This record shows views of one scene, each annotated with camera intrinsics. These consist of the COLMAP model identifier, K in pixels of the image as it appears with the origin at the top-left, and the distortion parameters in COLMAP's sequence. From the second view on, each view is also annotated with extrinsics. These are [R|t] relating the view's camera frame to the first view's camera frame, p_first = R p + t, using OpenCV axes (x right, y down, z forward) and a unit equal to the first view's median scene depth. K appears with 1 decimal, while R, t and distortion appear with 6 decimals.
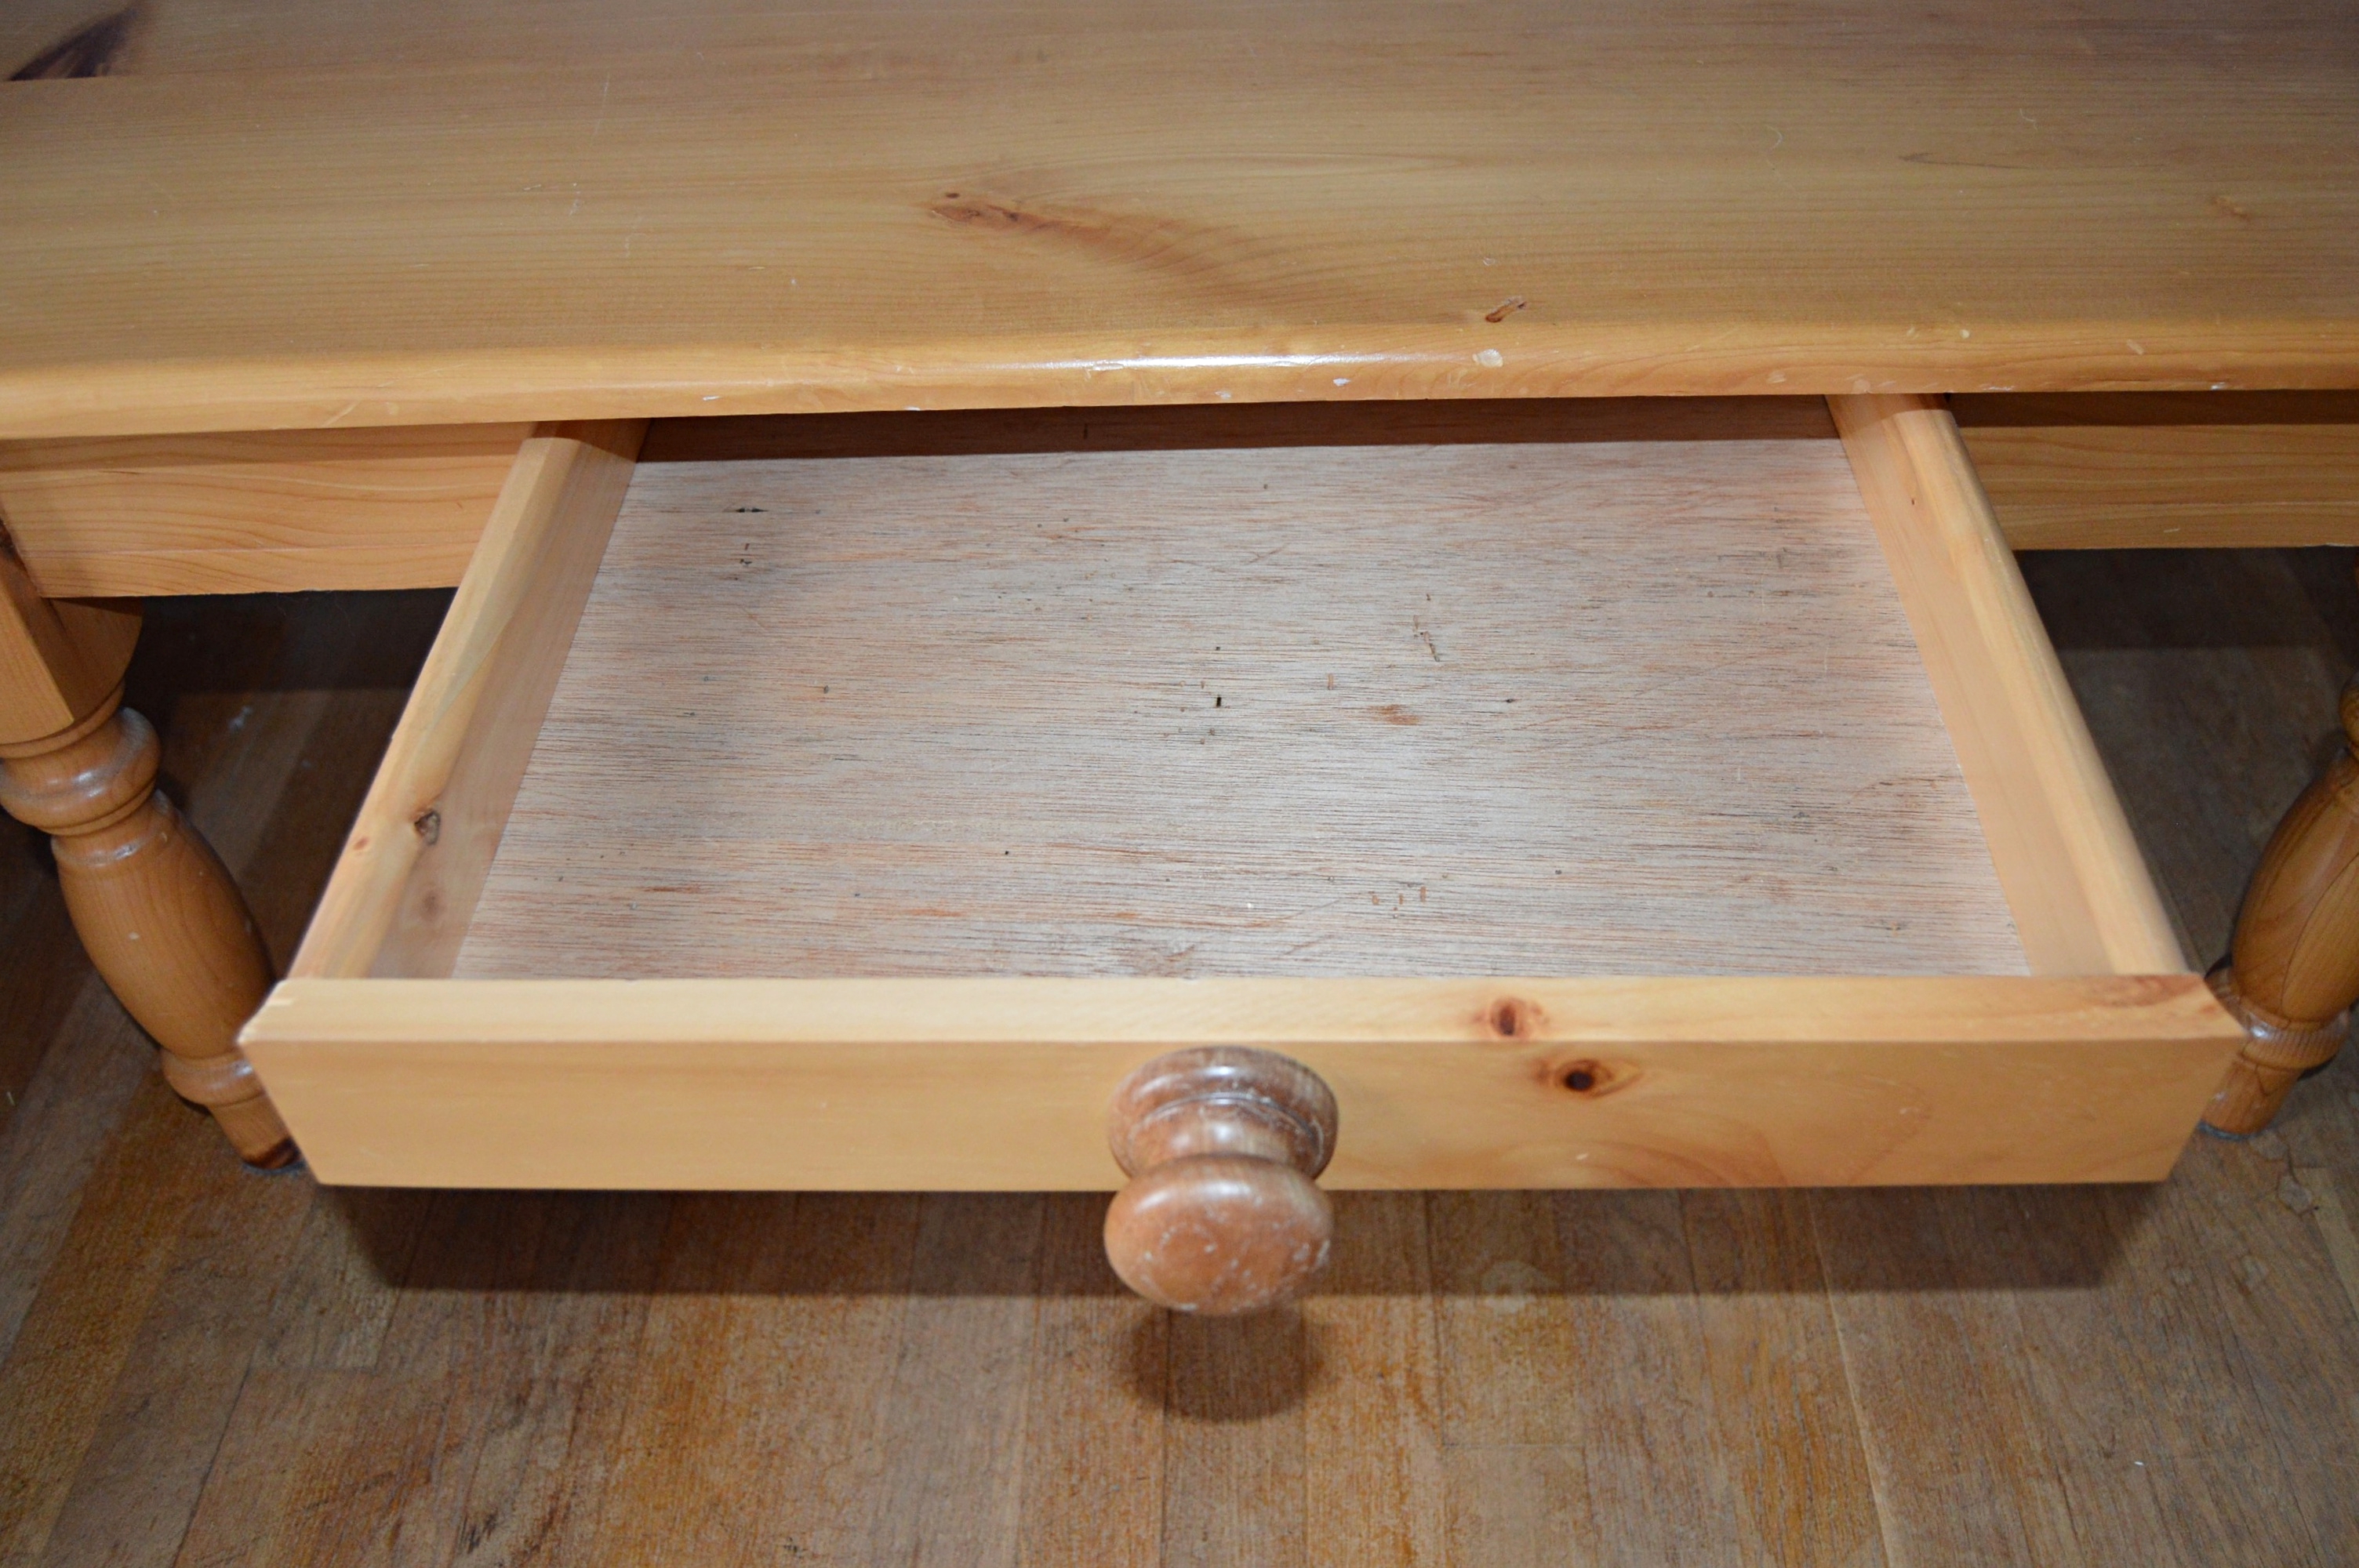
lens RADIAL K [[1958.5, 0, 1207.3], [0, 1958.5, 778.8], [0, 0, 1]] dist [-0.083107, 0.008914]
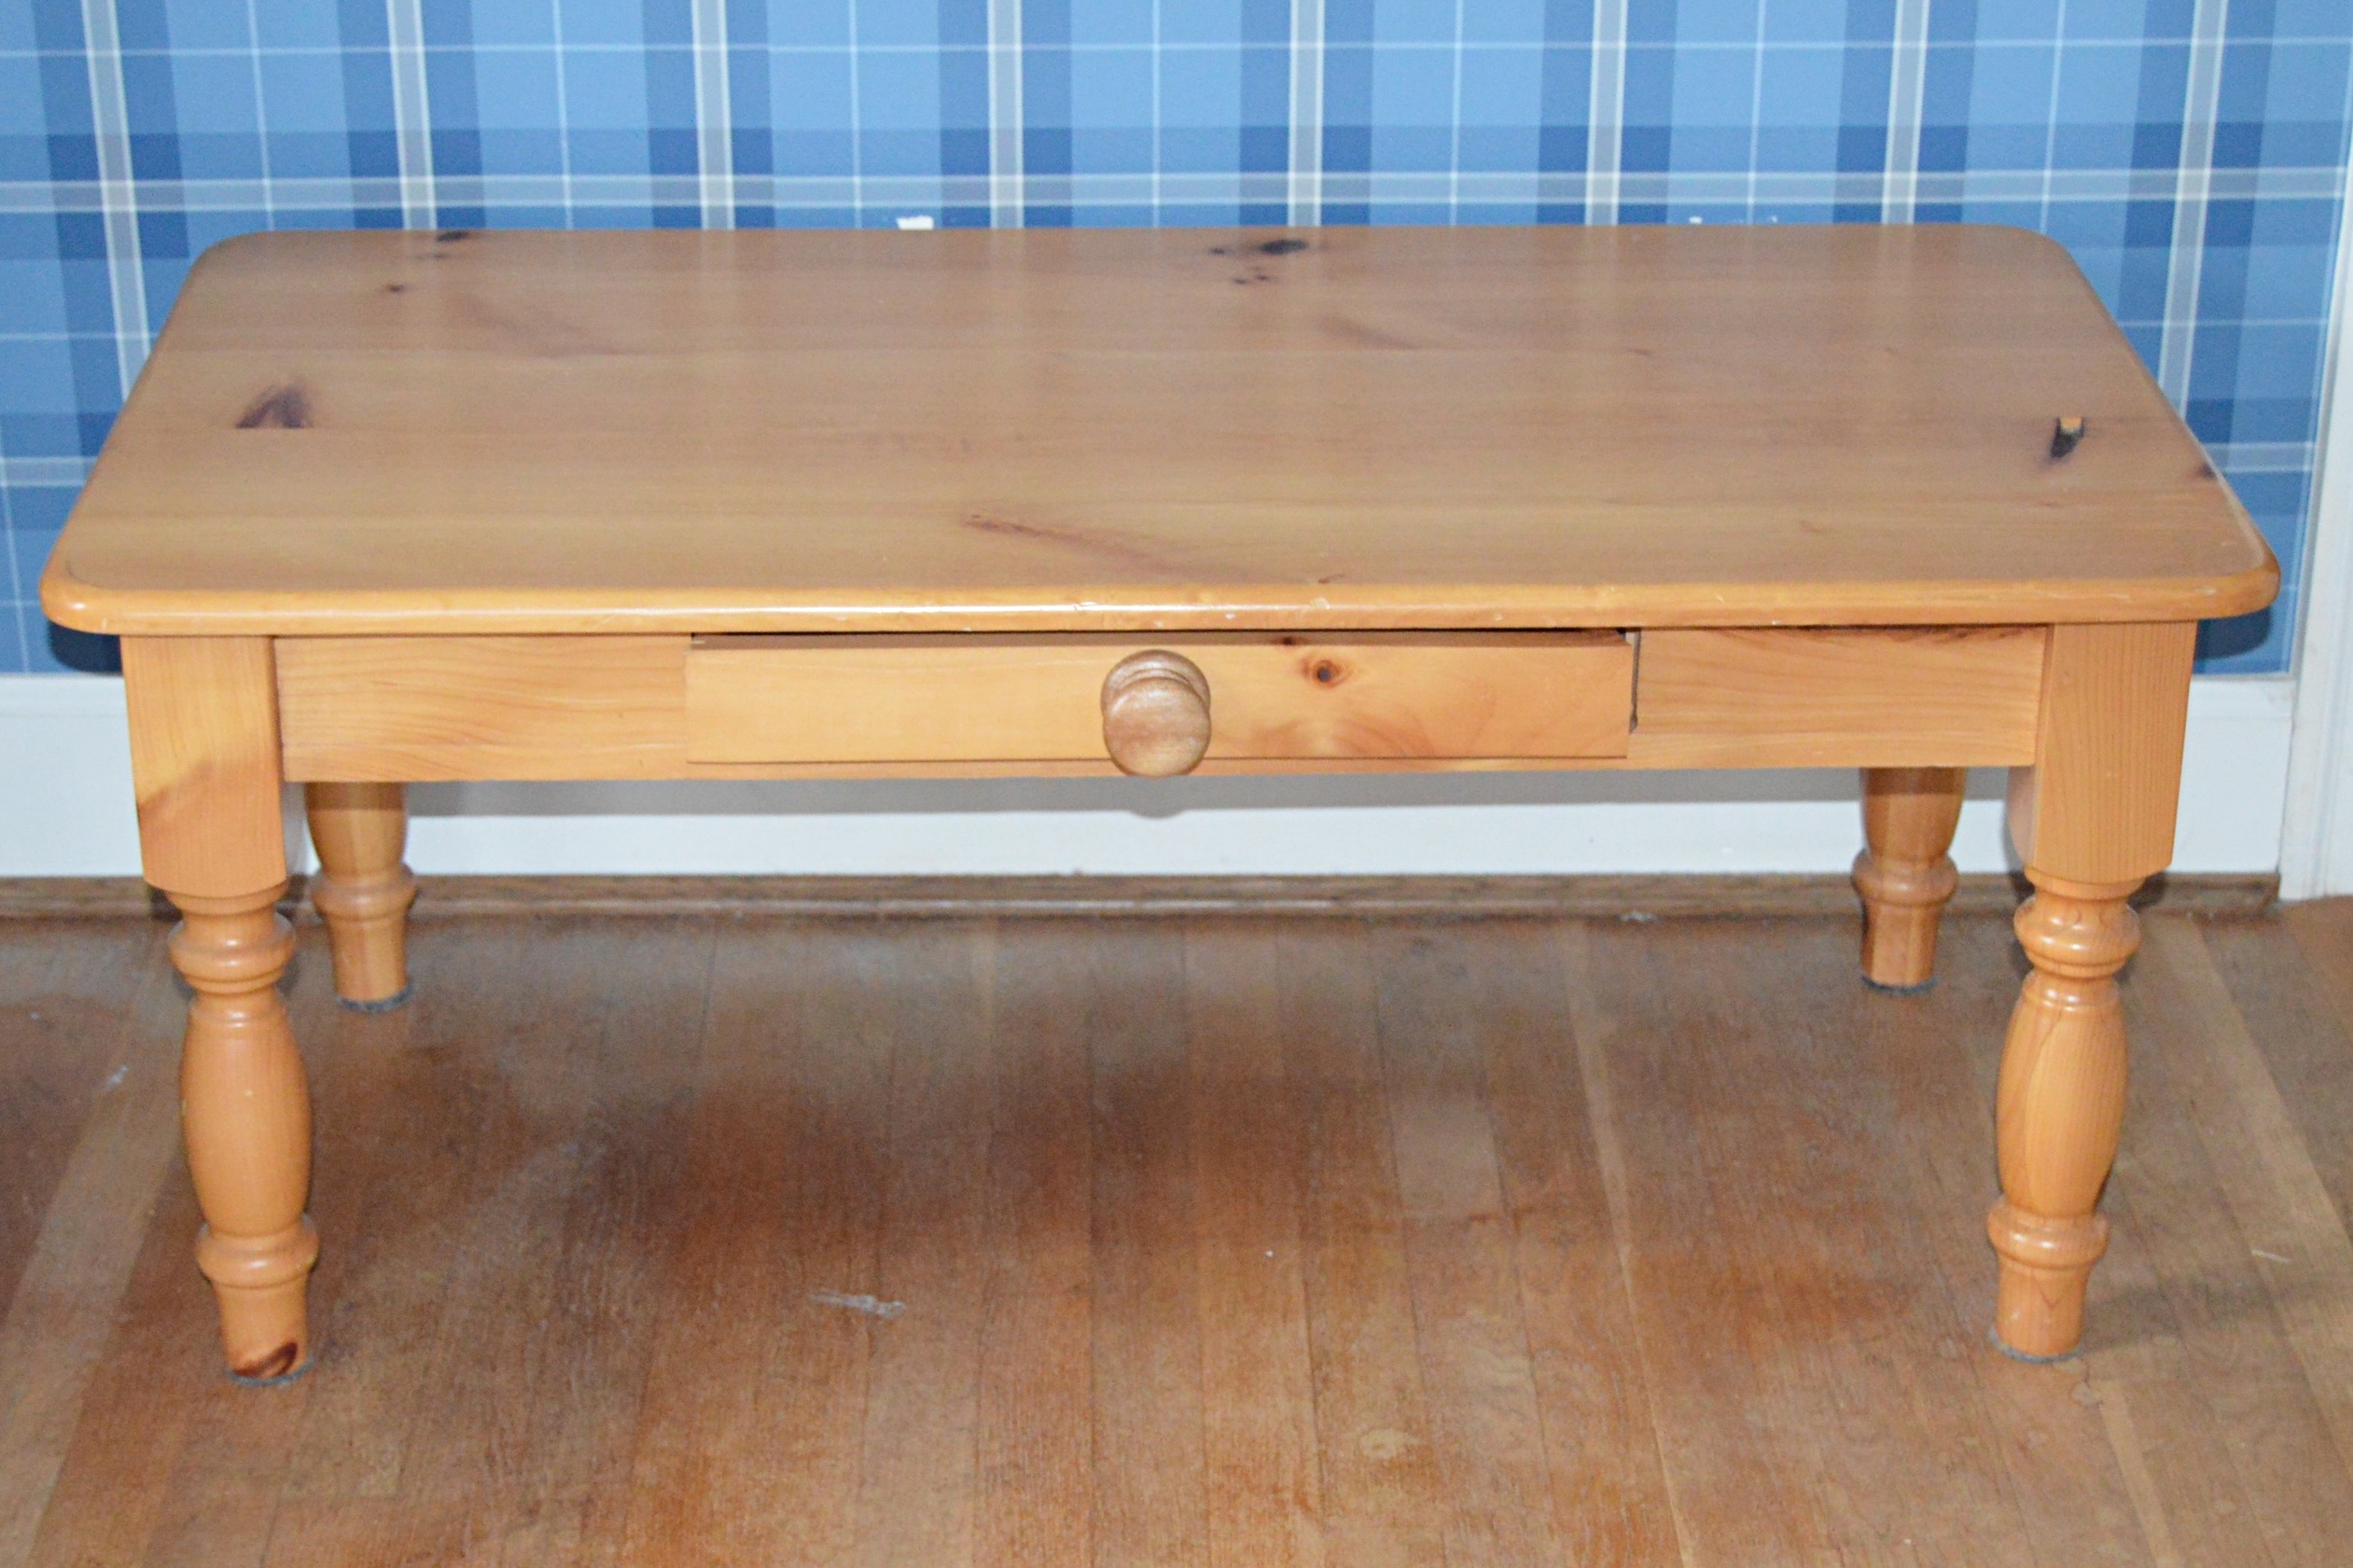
lens RADIAL K [[4379.8, 0, 1176.5], [0, 4379.8, 784.0], [0, 0, 1]] dist [-0.061629, -0.163640]
pose [[0.998842, 0.014252, 0.045958, -0.099718], [0.000837, 0.949840, -0.312736, 0.749351], [-0.048110, 0.312412, 0.948728, -1.693452]]
